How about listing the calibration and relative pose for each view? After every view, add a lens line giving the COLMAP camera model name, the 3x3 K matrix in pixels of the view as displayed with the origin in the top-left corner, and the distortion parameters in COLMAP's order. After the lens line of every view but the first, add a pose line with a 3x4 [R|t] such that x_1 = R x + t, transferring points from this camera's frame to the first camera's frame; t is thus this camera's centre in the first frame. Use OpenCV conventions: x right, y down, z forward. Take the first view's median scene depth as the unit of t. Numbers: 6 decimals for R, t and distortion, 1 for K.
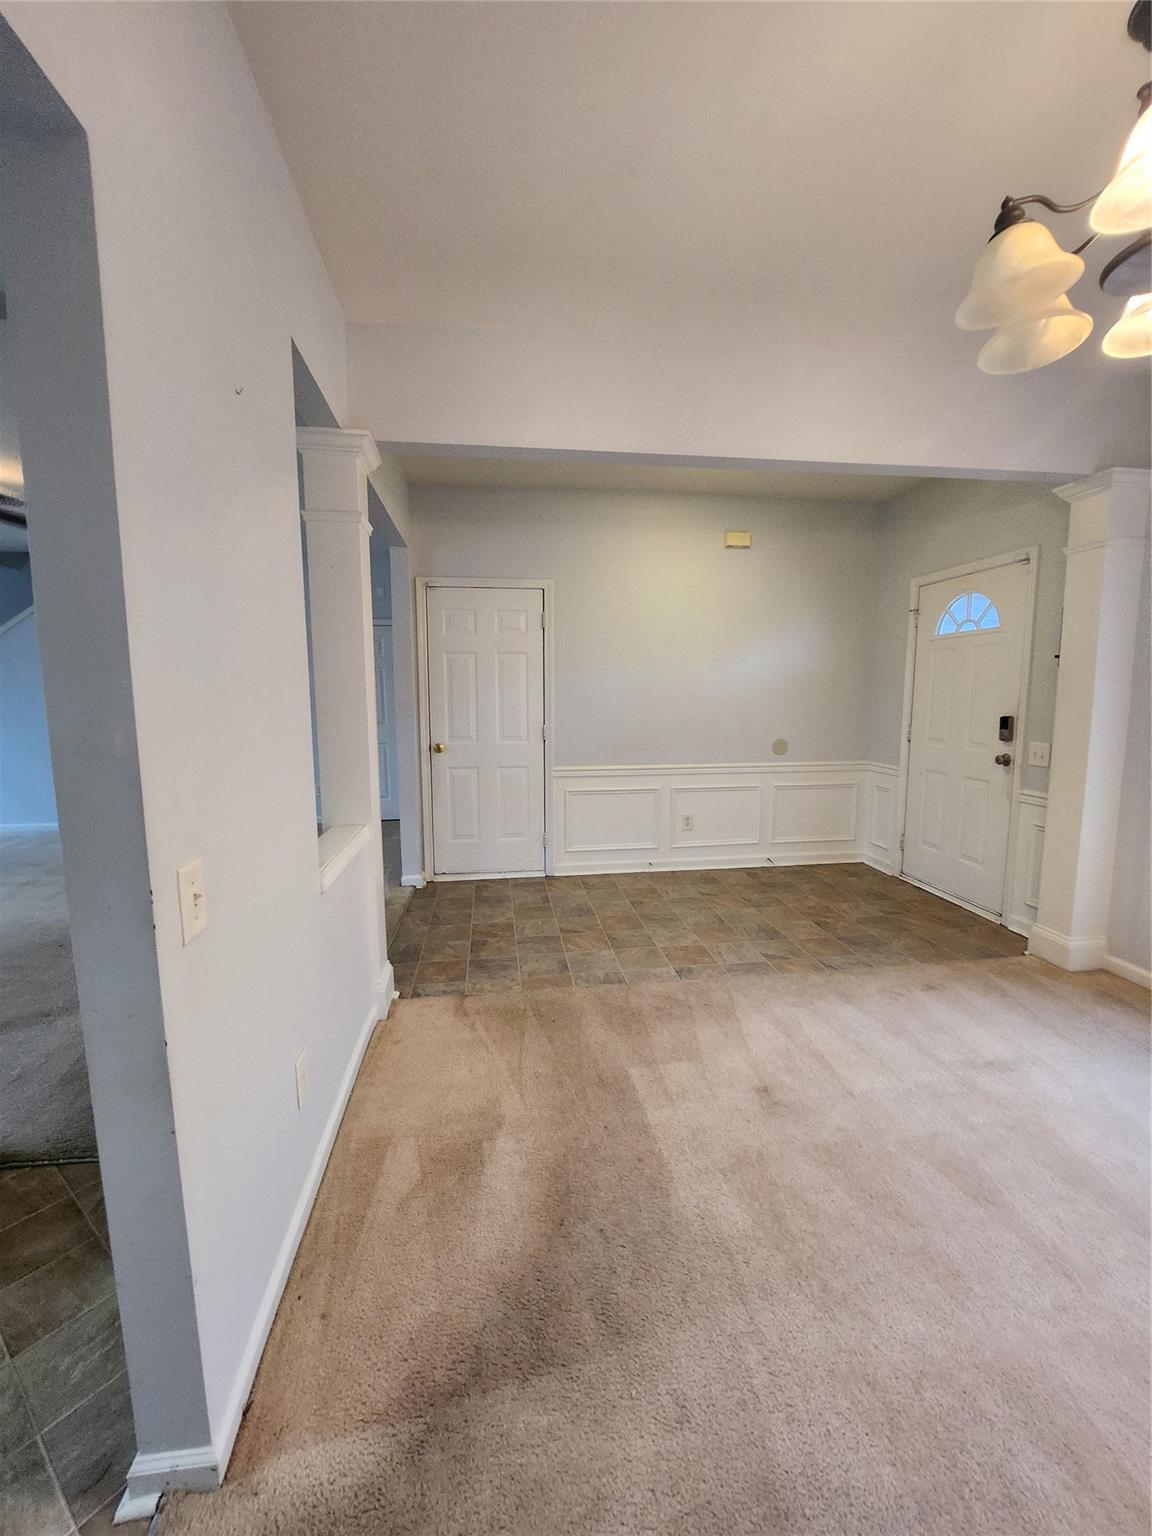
lens RADIAL K [[618.7, 0, 576.4], [0, 618.7, 765.0], [0, 0, 1]] dist [-0.016864, 0.000581]
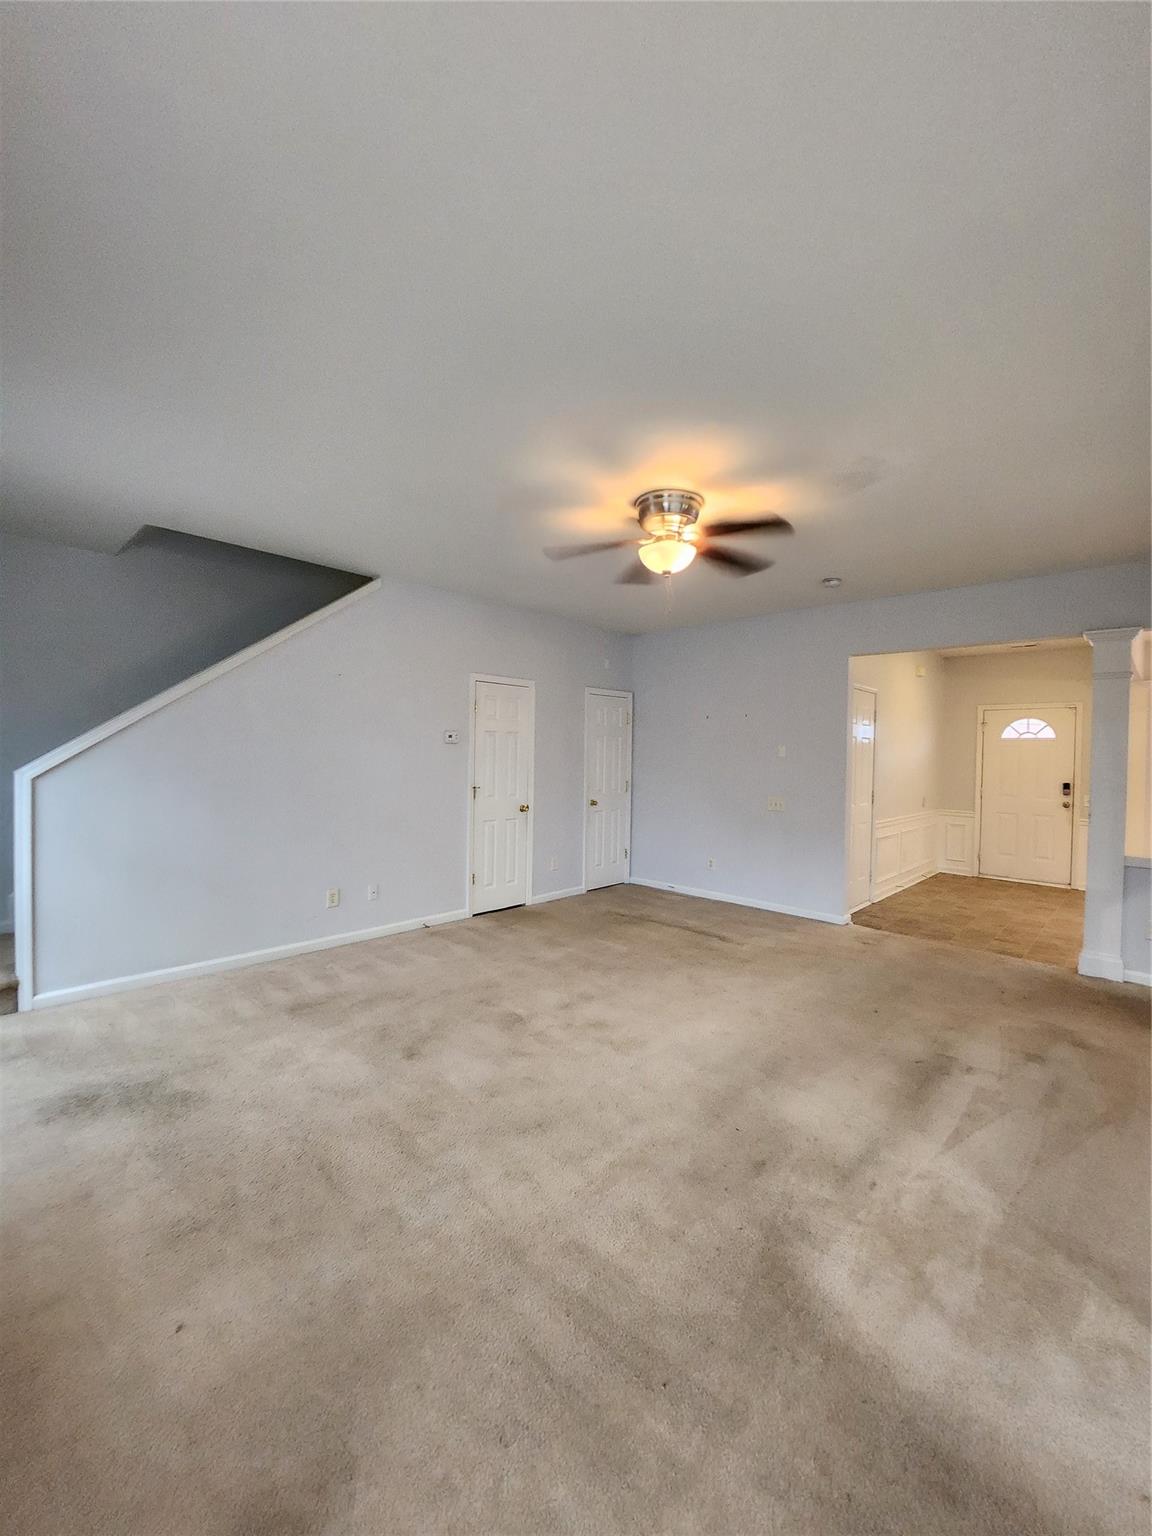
lens RADIAL K [[618.7, 0, 571.2], [0, 618.7, 765.2], [0, 0, 1]] dist [-0.016864, 0.000581]
pose [[0.781184, 0.007752, 0.624253, -1.719674], [0.049824, 0.995959, -0.074717, -0.064906], [-0.622310, 0.089470, 0.777641, 0.422465]]
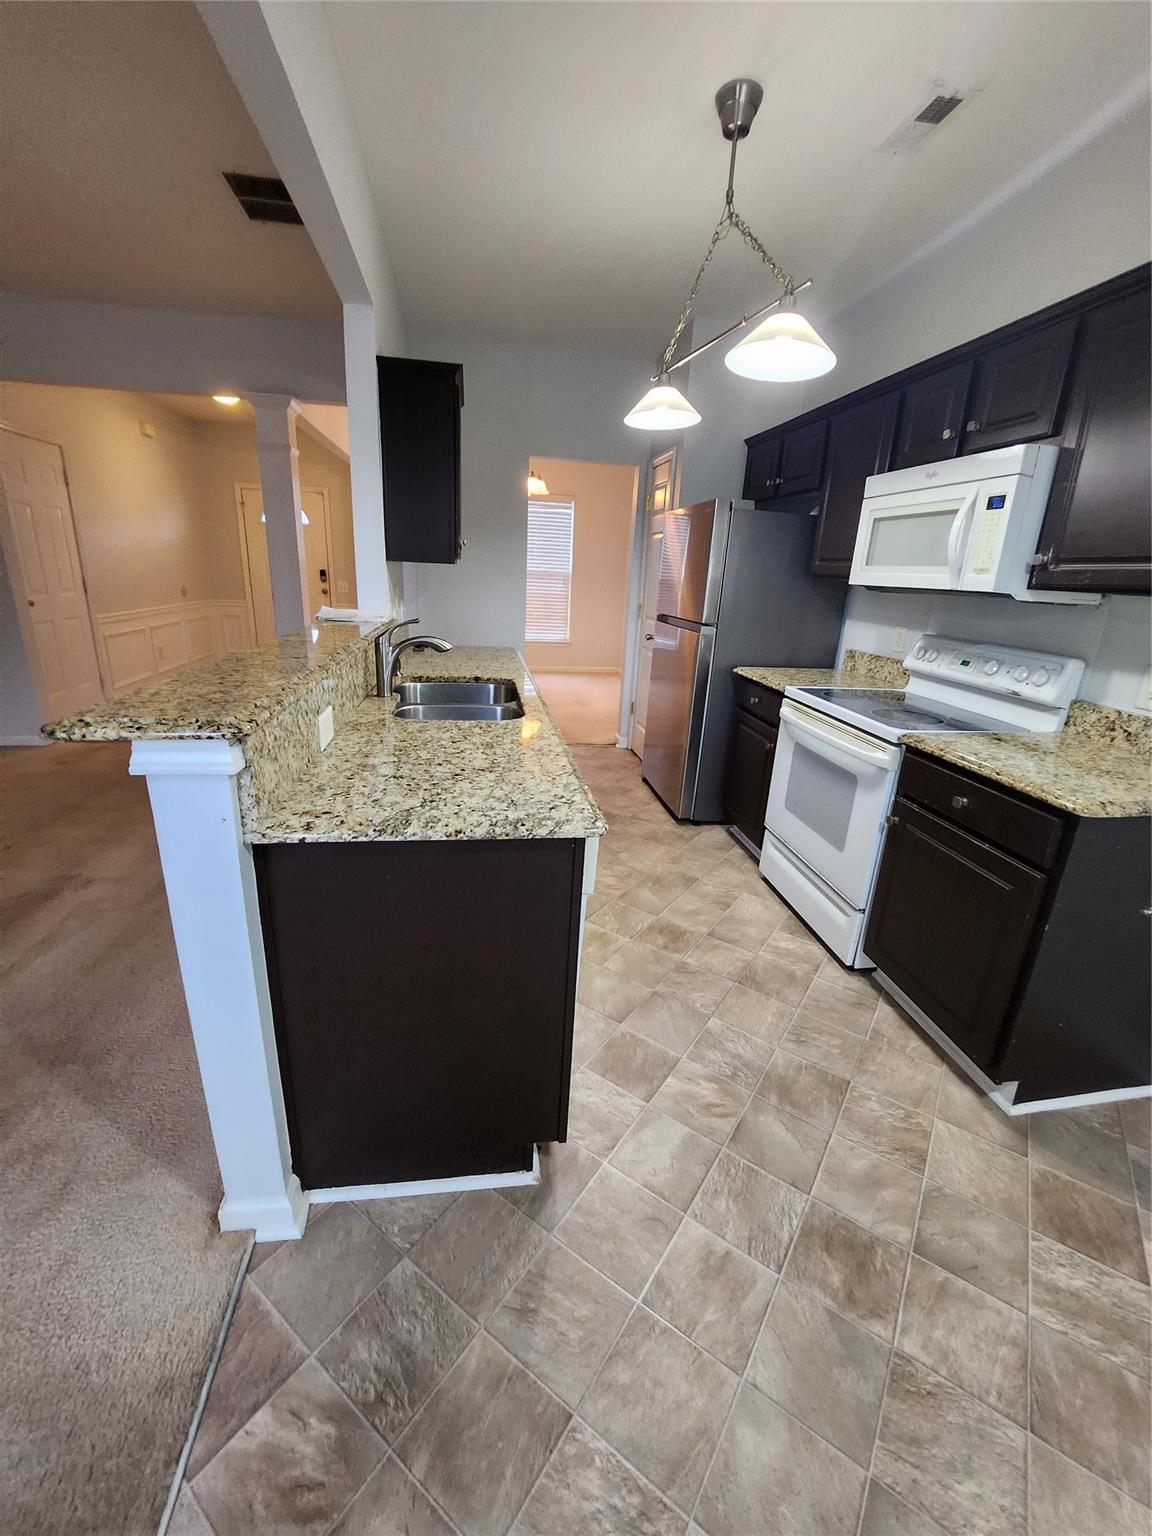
lens RADIAL K [[618.7, 0, 577.0], [0, 618.7, 766.9], [0, 0, 1]] dist [-0.016864, 0.000581]
pose [[-0.041079, -0.302954, 0.952119, -1.500945], [0.067544, 0.949902, 0.305163, -0.020760], [-0.996870, 0.076846, -0.018559, 0.199254]]
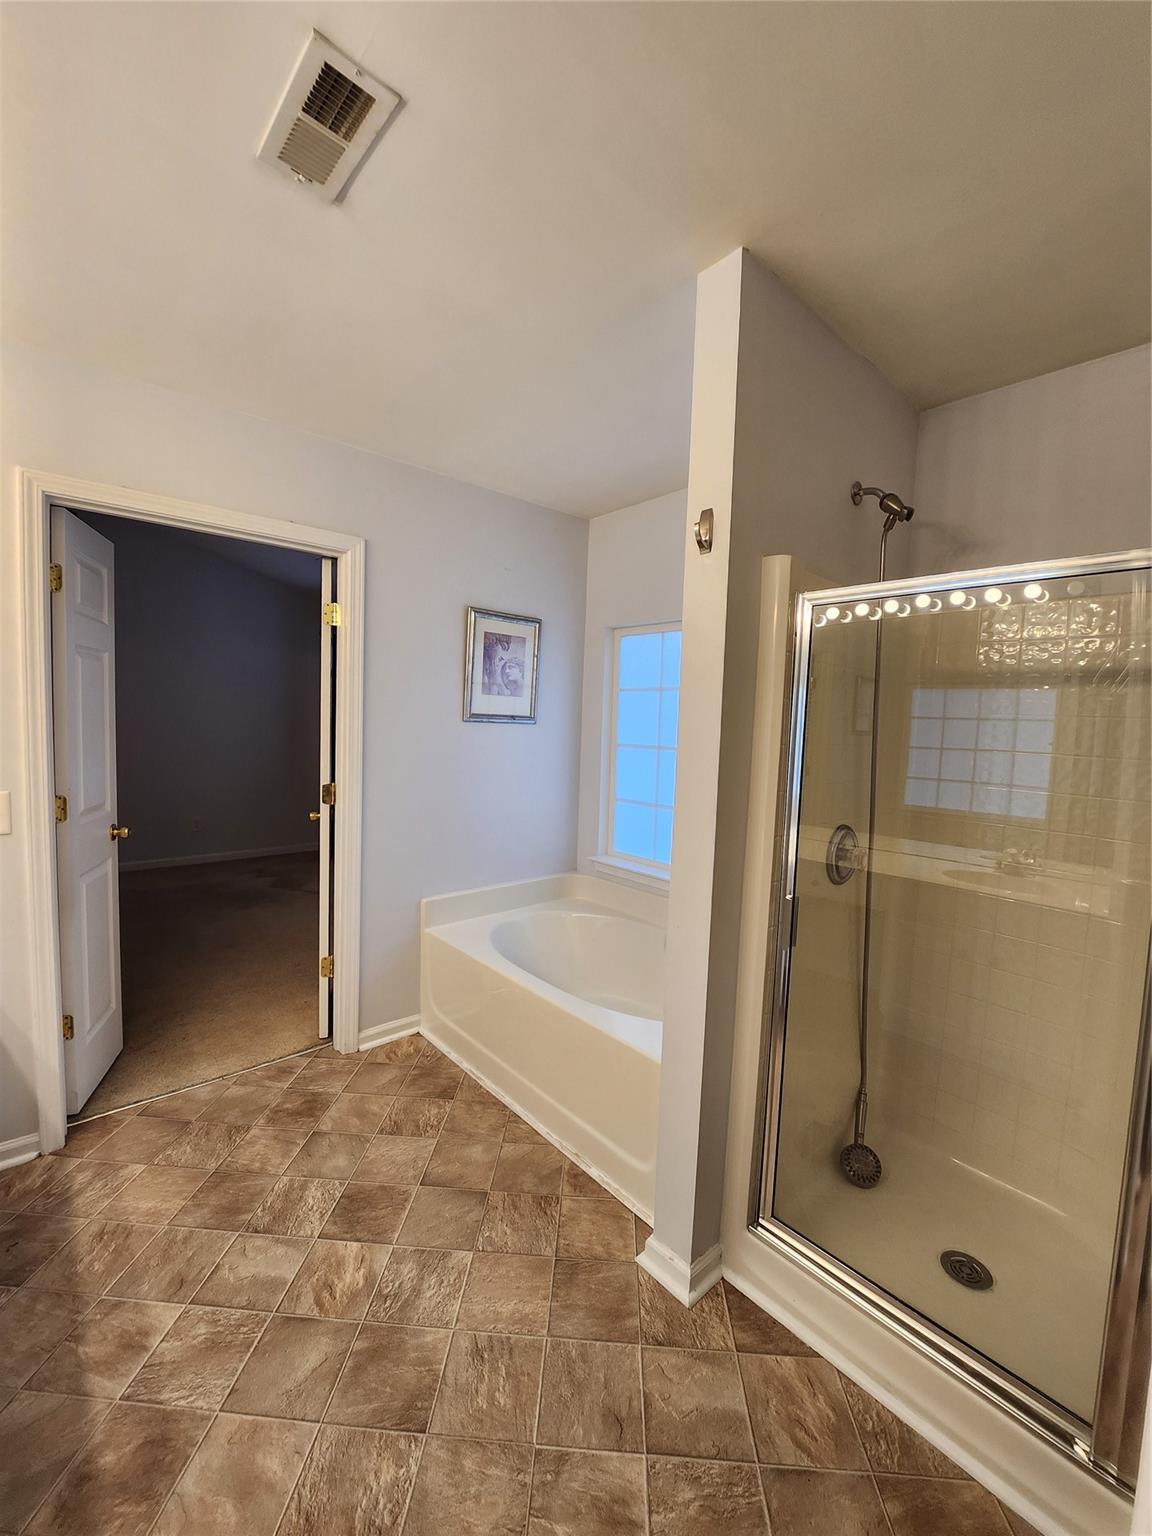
lens RADIAL K [[618.7, 0, 571.9], [0, 618.7, 757.7], [0, 0, 1]] dist [-0.016864, 0.000581]
pose [[0.829086, -0.011600, 0.559000, -1.370844], [0.034456, 0.998944, -0.030376, 0.051364], [-0.558058, 0.044445, 0.828611, -0.597797]]
